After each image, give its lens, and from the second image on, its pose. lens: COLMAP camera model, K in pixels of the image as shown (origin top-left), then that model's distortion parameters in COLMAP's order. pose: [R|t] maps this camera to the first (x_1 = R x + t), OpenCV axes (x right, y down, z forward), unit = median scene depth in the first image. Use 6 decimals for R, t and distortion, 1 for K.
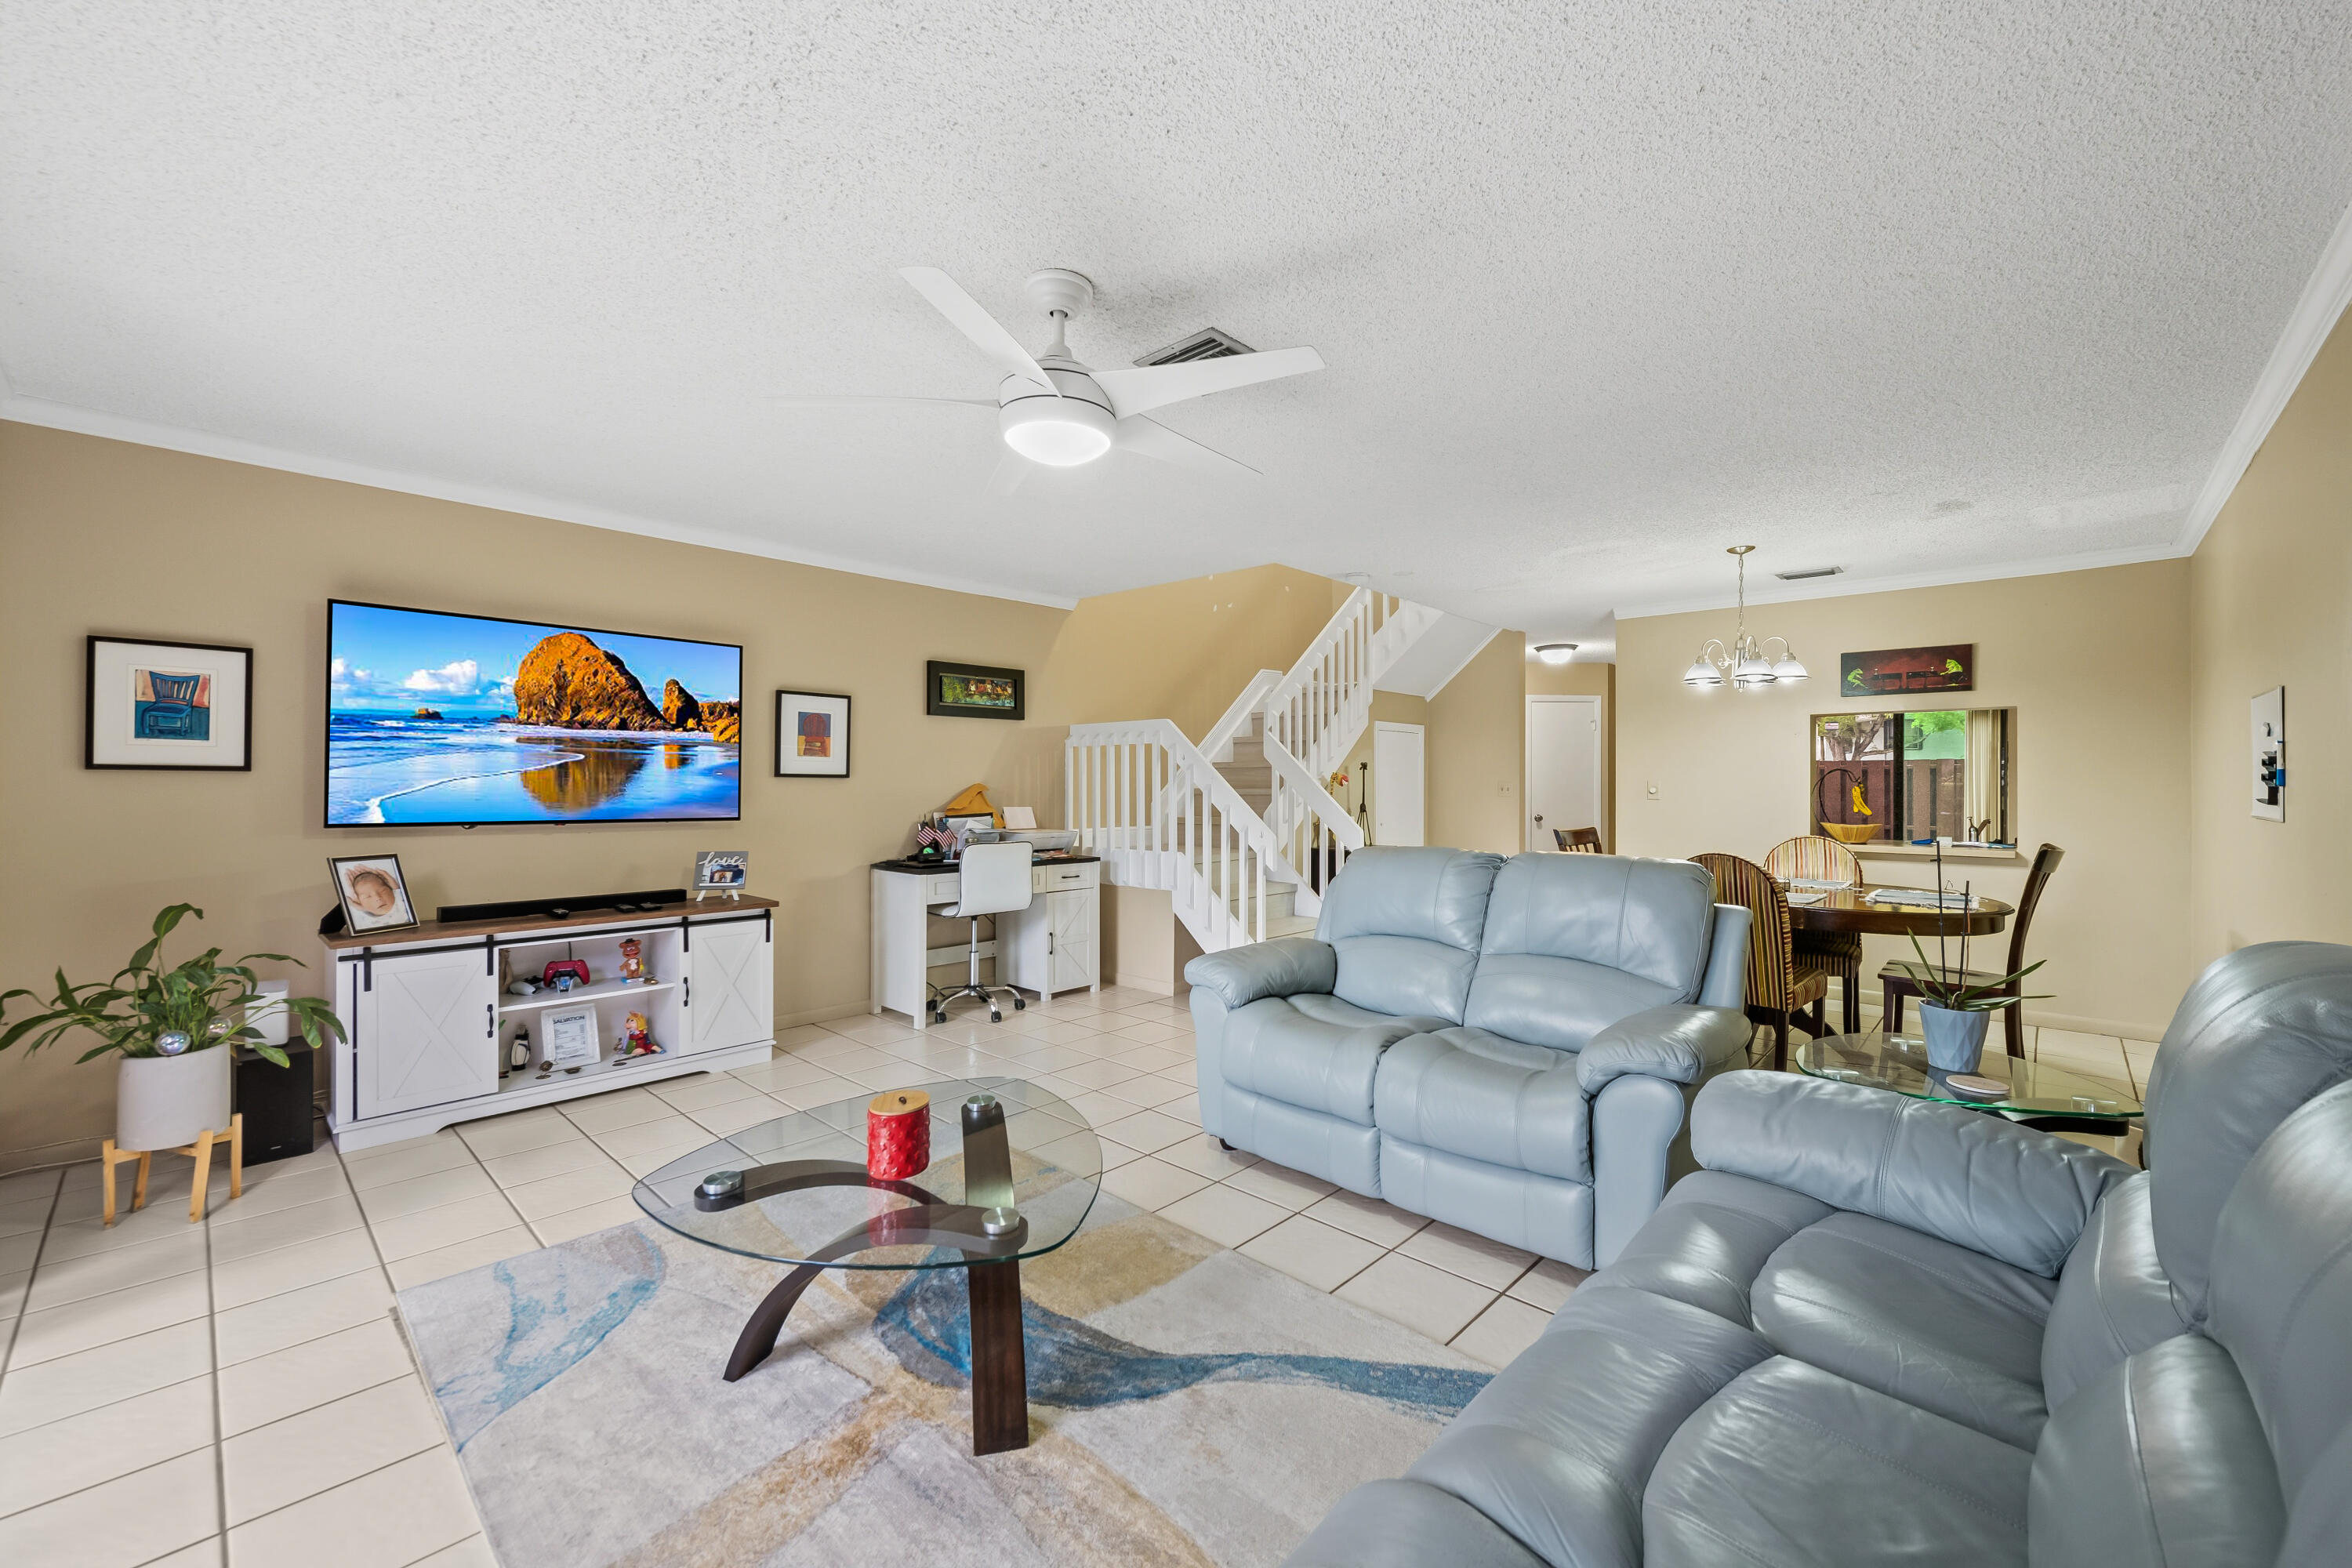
lens RADIAL K [[937.8, 0, 1176.9], [0, 937.8, 761.7], [0, 0, 1]] dist [-0.000803, -0.001989]
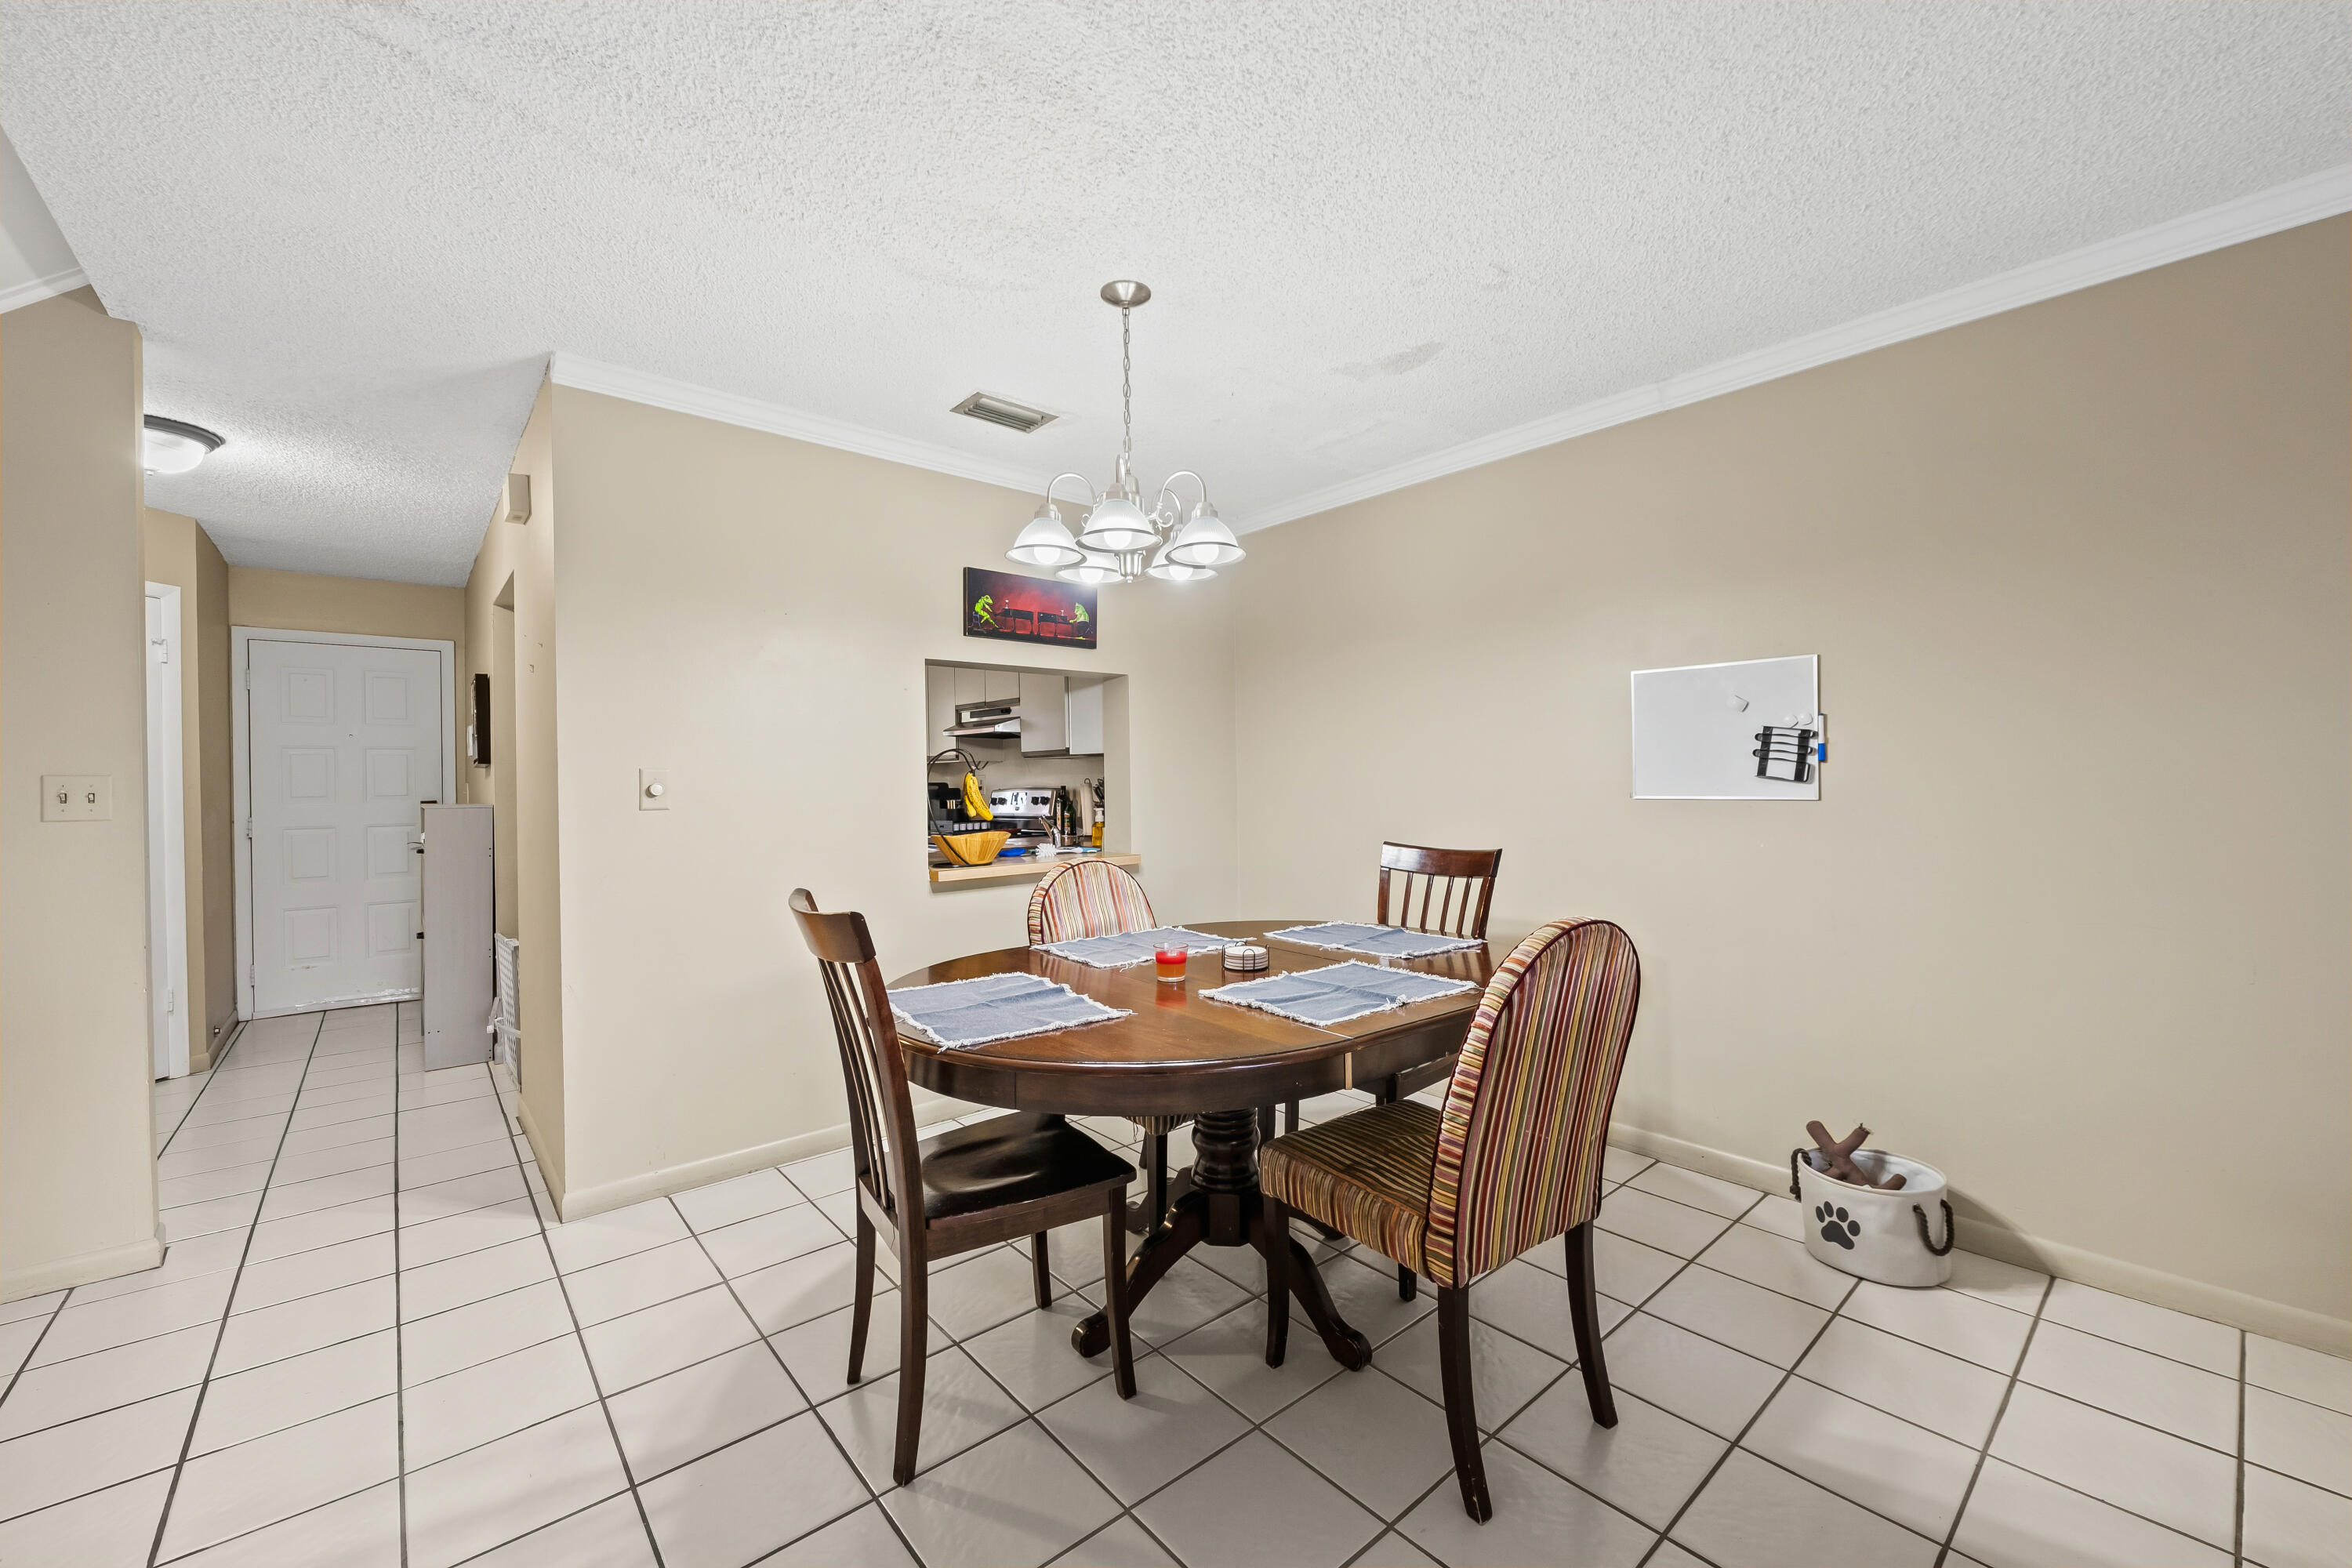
lens RADIAL K [[937.8, 0, 1195.7], [0, 937.8, 776.4], [0, 0, 1]] dist [-0.000803, -0.001989]
pose [[0.104732, 0.003155, 0.994495, 0.134300], [-0.007196, 0.999971, -0.002415, 0.033277], [-0.994474, -0.006903, 0.104752, 1.029127]]
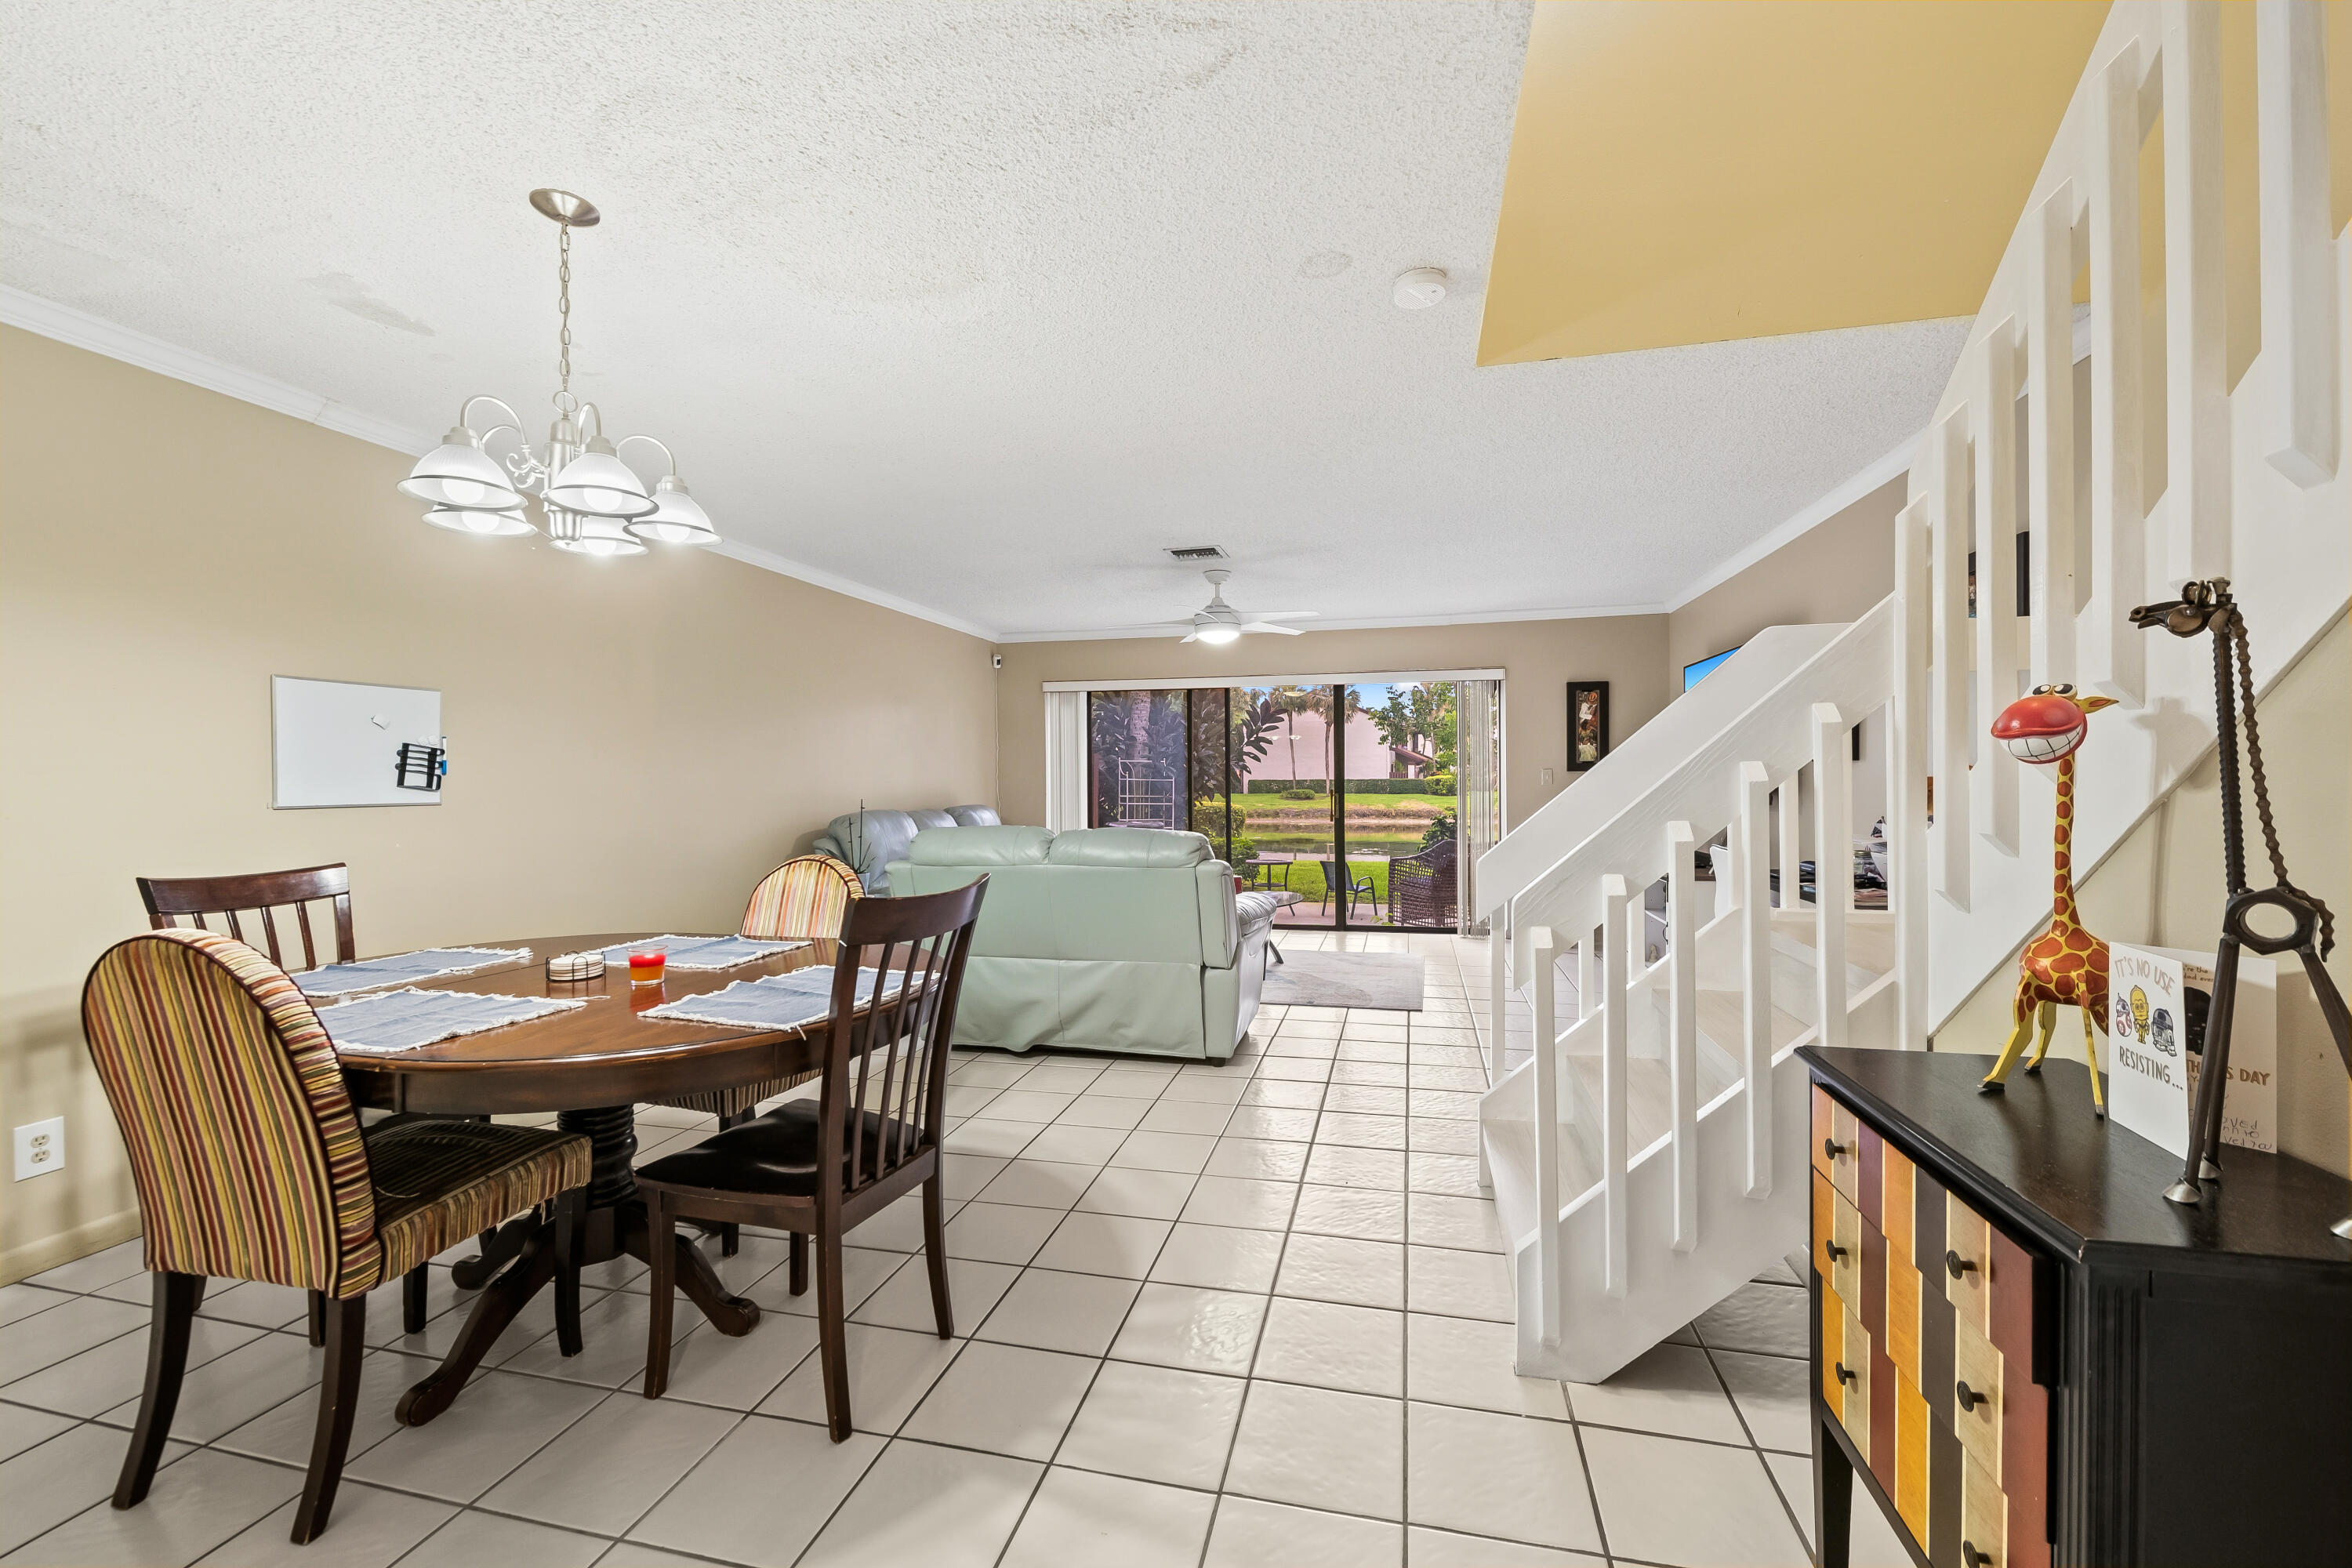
lens RADIAL K [[937.8, 0, 1177.3], [0, 937.8, 794.6], [0, 0, 1]] dist [-0.000803, -0.001989]
pose [[-0.866765, 0.013292, -0.498540, 0.648400], [0.015100, 0.999886, 0.000405, 0.045167], [0.498488, -0.007177, -0.866867, 1.679495]]
